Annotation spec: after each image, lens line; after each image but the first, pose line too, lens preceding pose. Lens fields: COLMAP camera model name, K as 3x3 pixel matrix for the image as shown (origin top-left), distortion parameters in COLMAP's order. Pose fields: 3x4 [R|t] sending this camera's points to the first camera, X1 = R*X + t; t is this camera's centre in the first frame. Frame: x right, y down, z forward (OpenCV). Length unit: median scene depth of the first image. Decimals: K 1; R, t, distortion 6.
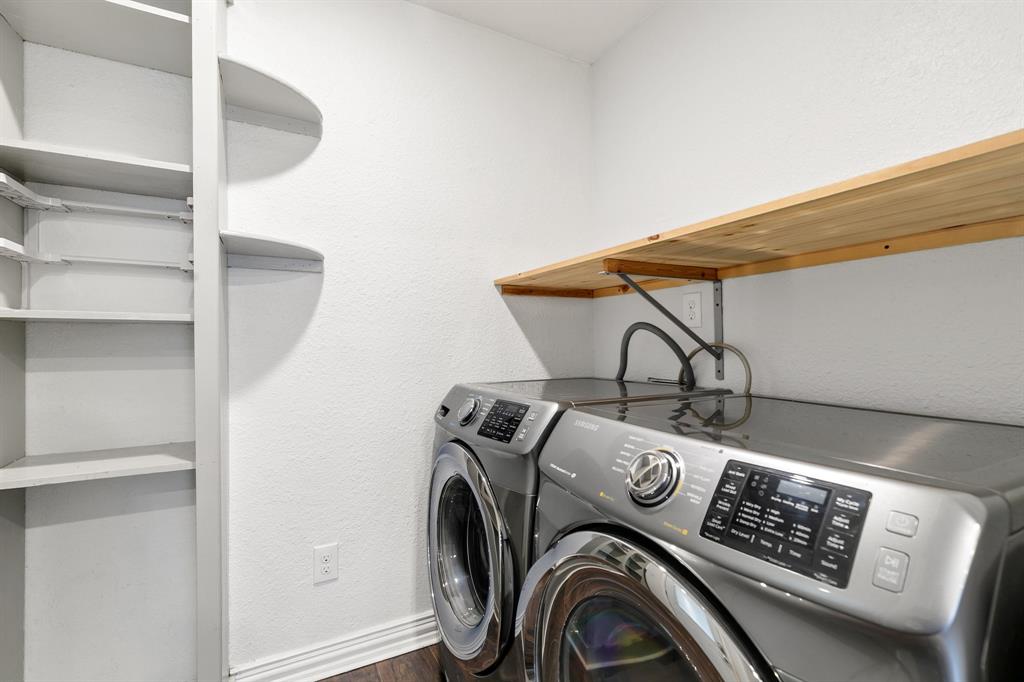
lens RADIAL K [[477.9, 0, 512.0], [0, 477.9, 341.0], [0, 0, 1]] dist [0.000387, -0.000075]
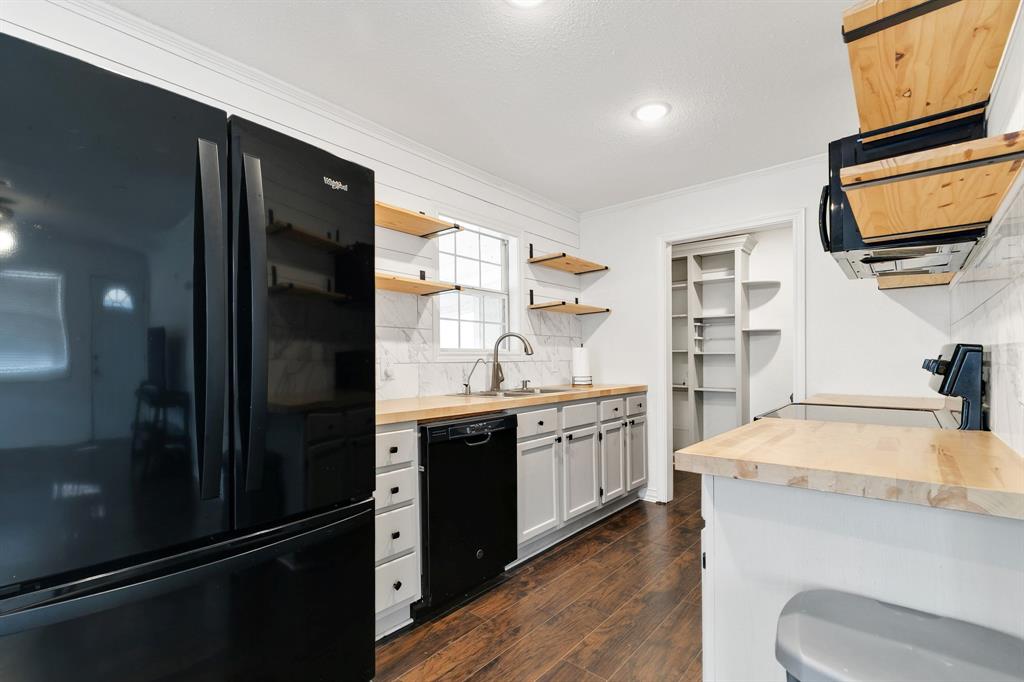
lens RADIAL K [[465.4, 0, 512.2], [0, 465.4, 363.3], [0, 0, 1]] dist [0.001411, -0.000046]
pose [[0.360694, 0.007217, -0.932656, 2.033385], [0.004503, 0.999945, 0.009479, -0.007945], [0.932673, -0.007619, 0.360642, -1.891599]]
